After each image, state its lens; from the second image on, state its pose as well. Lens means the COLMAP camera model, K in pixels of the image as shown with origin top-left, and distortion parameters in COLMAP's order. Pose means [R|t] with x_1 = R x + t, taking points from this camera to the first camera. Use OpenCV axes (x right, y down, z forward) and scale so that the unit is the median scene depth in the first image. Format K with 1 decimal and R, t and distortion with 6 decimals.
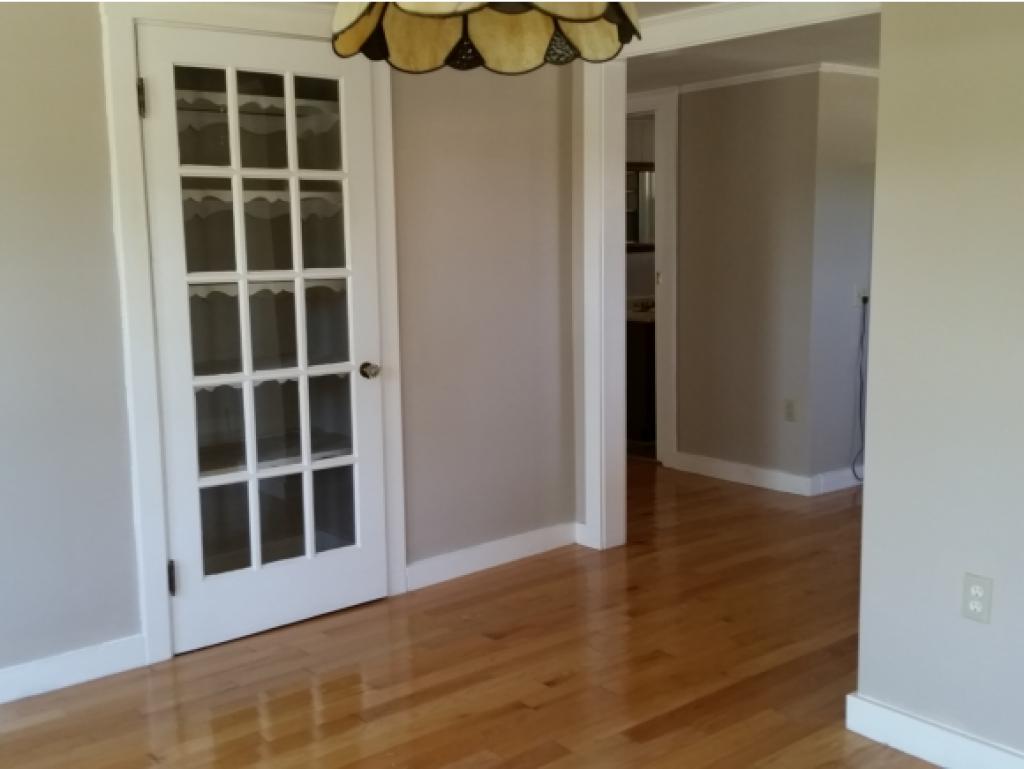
lens RADIAL K [[1076.2, 0, 501.0], [0, 1076.2, 389.0], [0, 0, 1]] dist [0.158986, -0.410306]
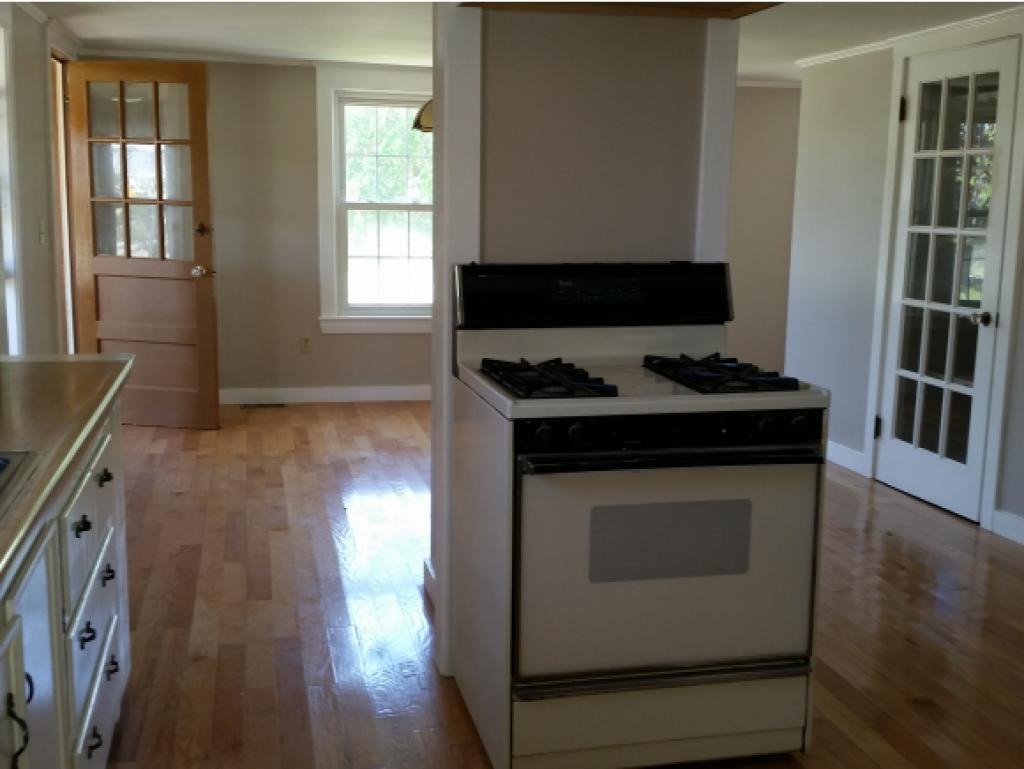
lens RADIAL K [[1076.2, 0, 501.0], [0, 1076.2, 389.0], [0, 0, 1]] dist [0.158986, -0.410306]
pose [[-0.481676, 0.143511, -0.864519, 1.180304], [-0.125058, 0.965148, 0.229893, -0.151275], [0.867380, 0.218849, -0.446941, 1.145064]]
